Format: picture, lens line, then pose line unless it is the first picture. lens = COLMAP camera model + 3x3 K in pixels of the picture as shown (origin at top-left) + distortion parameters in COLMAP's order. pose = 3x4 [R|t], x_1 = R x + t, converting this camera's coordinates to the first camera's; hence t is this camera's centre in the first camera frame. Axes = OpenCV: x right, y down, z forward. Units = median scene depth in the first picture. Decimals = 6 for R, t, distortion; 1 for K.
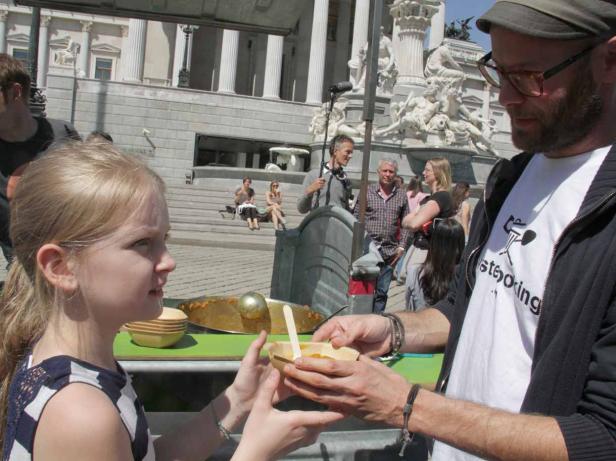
lens RADIAL K [[572.5, 0, 282.7], [0, 572.5, 233.0], [0, 0, 1]] dist [-0.141593, 0.000000]
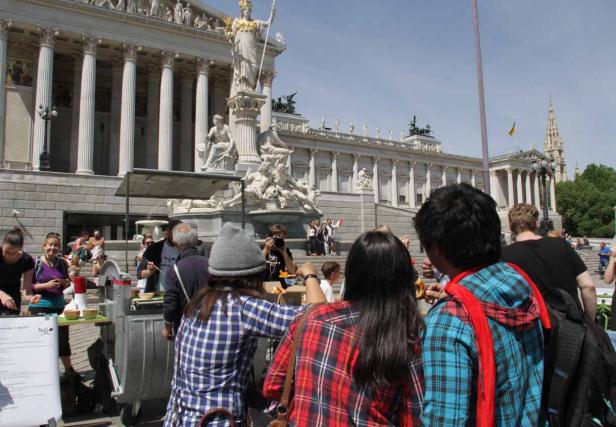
lens RADIAL K [[536.9, 0, 307.0], [0, 536.9, 209.0], [0, 0, 1]] dist [-0.156588, 0.095548]
pose [[0.946273, -0.062793, 0.317213, -0.030857], [0.109634, 0.985164, -0.132033, 0.008575], [-0.304216, 0.159717, 0.939118, -0.133896]]
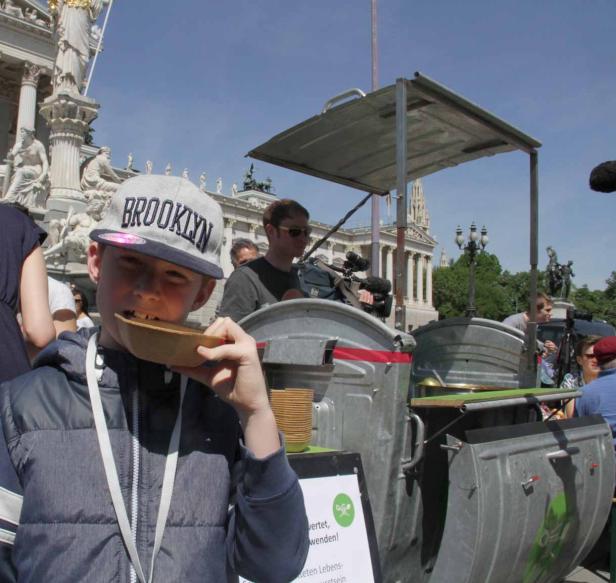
lens RADIAL K [[721.5, 0, 221.5], [0, 721.5, 304.7], [0, 0, 1]] dist [-0.147734, 0.000000]
pose [[0.872748, -0.011550, 0.488034, -0.094180], [0.062773, 0.994076, -0.088729, 0.003402], [-0.484118, 0.108073, 0.868303, -0.023208]]
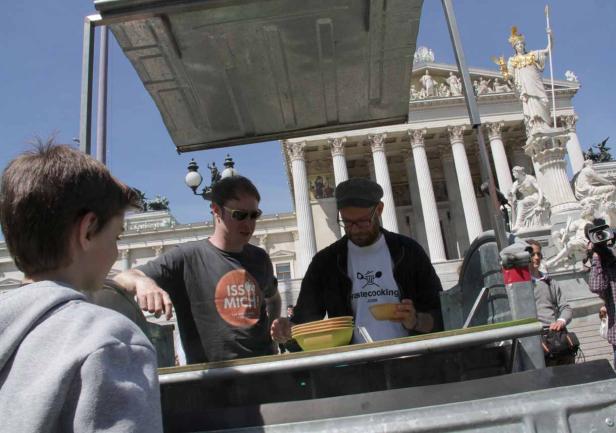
lens RADIAL K [[543.0, 0, 317.0], [0, 543.0, 219.1], [0, 0, 1]] dist [-0.156904, 0.093588]
pose [[0.941865, -0.259029, -0.213998, 0.001895], [0.171134, 0.917945, -0.357896, 0.014707], [0.289144, 0.300468, 0.908909, 0.001938]]
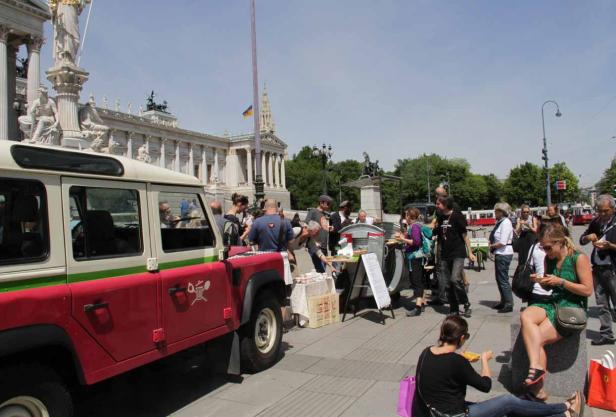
lens RADIAL K [[522.3, 0, 311.6], [0, 522.3, 213.4], [0, 0, 1]] dist [-0.174318, 0.128472]
pose [[0.649194, -0.087608, 0.755561, -0.295381], [0.137340, 0.990519, -0.003154, -0.017431], [-0.748121, 0.105816, 0.655071, -0.126531]]
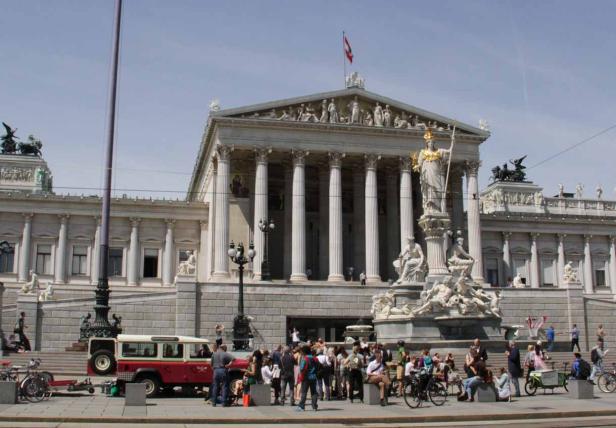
lens RADIAL K [[705.8, 0, 301.6], [0, 705.8, 233.9], [0, 0, 1]] dist [-0.129612, 0.000000]
pose [[0.994966, -0.089409, -0.045272, -0.032962], [0.075762, 0.966759, -0.244209, 0.057779], [0.065601, 0.239550, 0.968665, -0.840550]]
